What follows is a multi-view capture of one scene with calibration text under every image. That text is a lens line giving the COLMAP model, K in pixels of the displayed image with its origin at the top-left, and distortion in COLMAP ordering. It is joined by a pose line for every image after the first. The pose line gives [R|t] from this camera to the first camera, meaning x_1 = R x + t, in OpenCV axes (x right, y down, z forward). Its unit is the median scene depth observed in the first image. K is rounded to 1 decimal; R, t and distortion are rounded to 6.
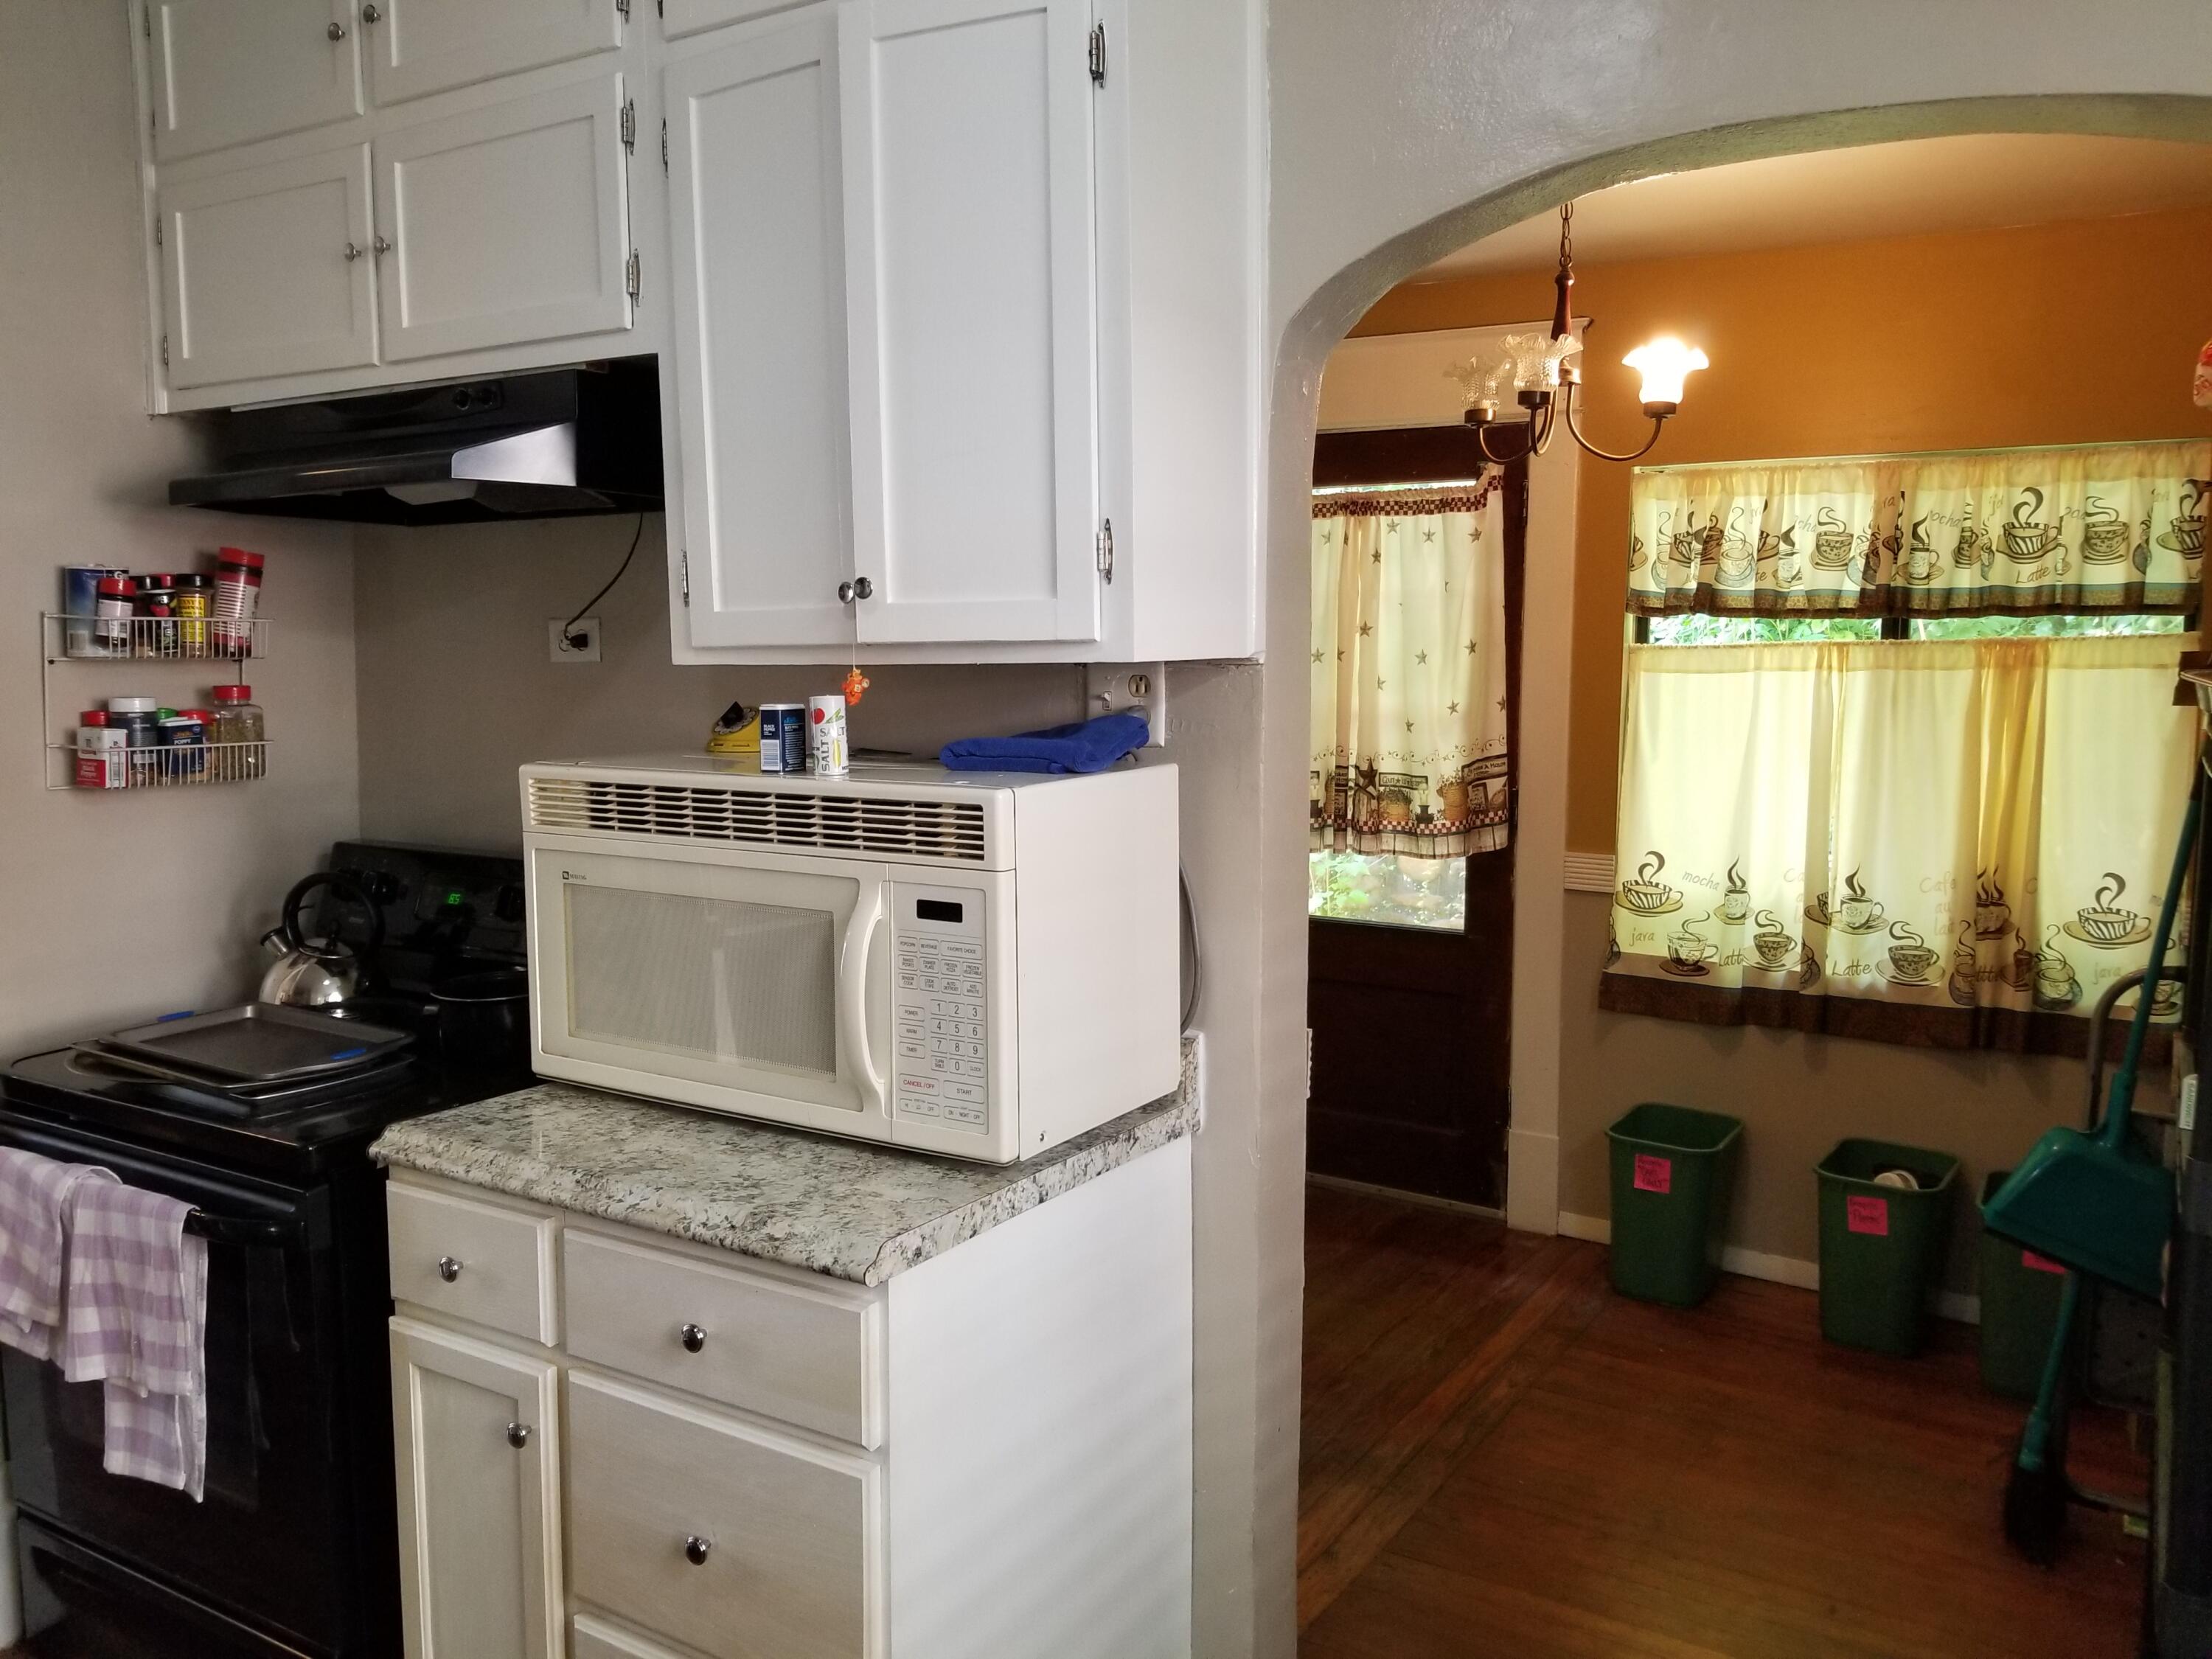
lens RADIAL K [[1750.8, 0, 1107.4], [0, 1750.8, 816.2], [0, 0, 1]] dist [0.039278, 0.000755]
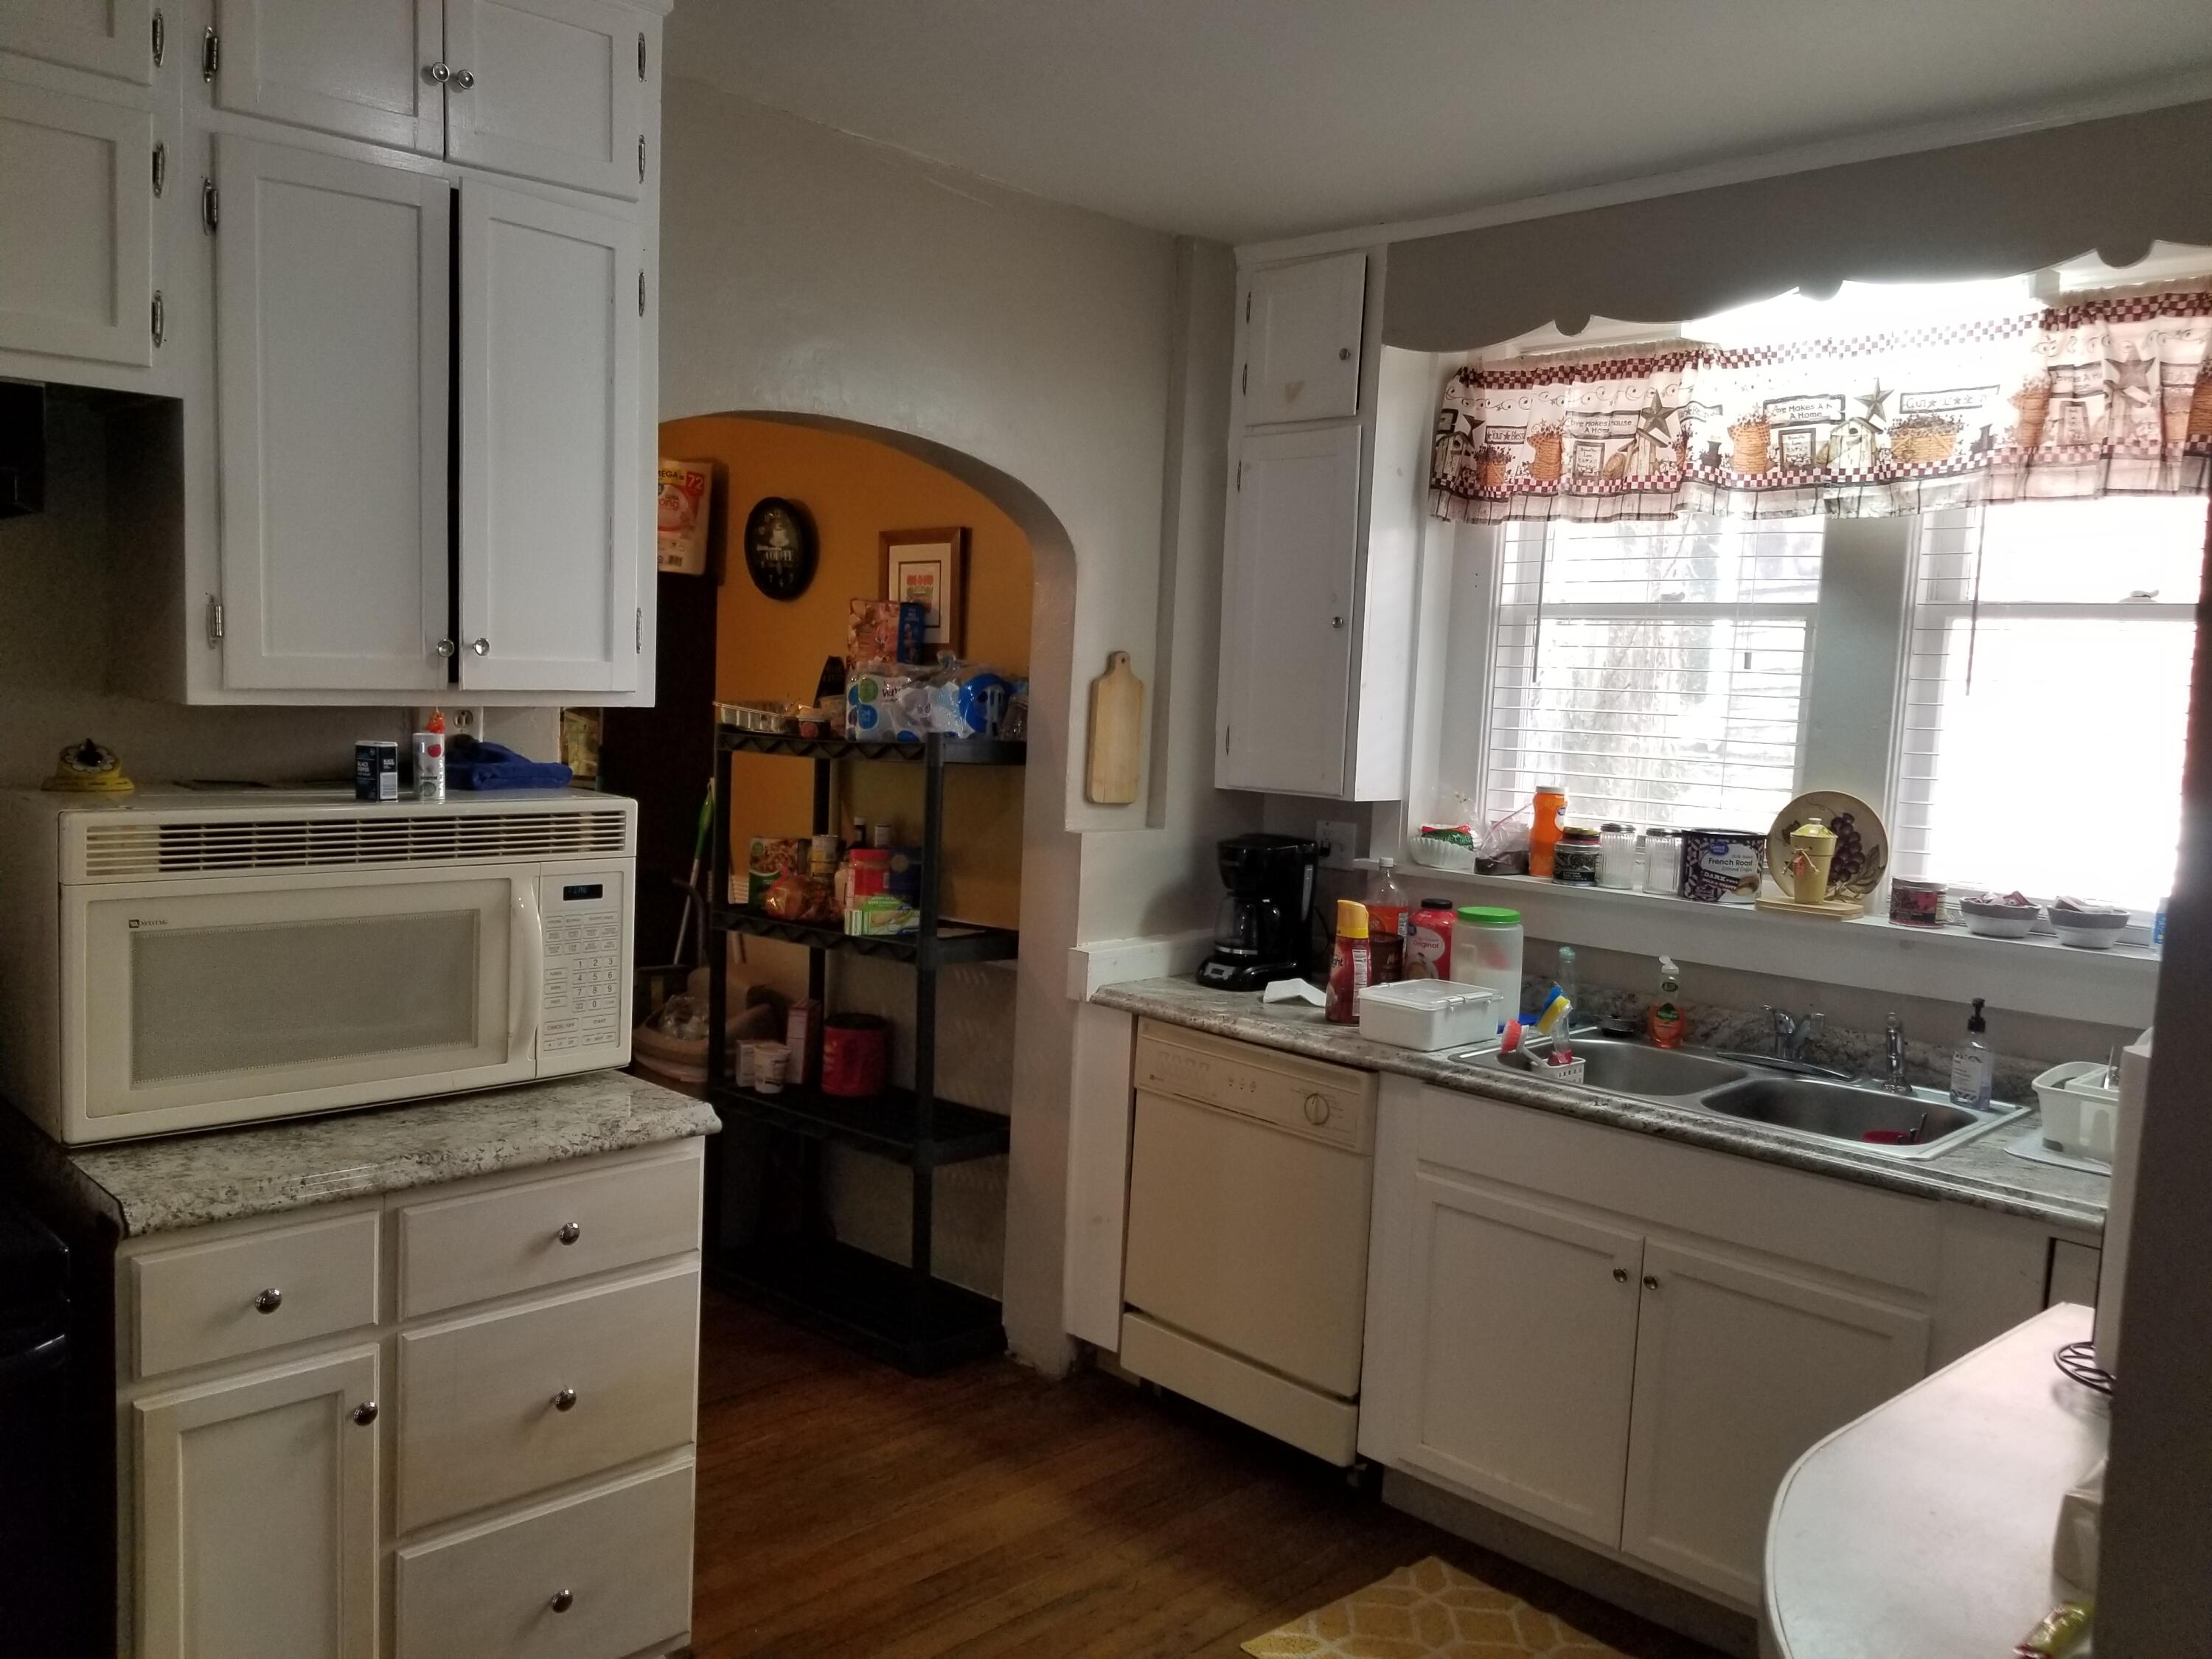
lens RADIAL K [[1750.8, 0, 1107.5], [0, 1750.8, 838.2], [0, 0, 1]] dist [0.039278, 0.000755]
pose [[0.230343, -0.080942, 0.969737, -1.244597], [0.059502, 0.995841, 0.068988, -0.053600], [-0.971289, 0.041810, 0.234201, 0.273798]]
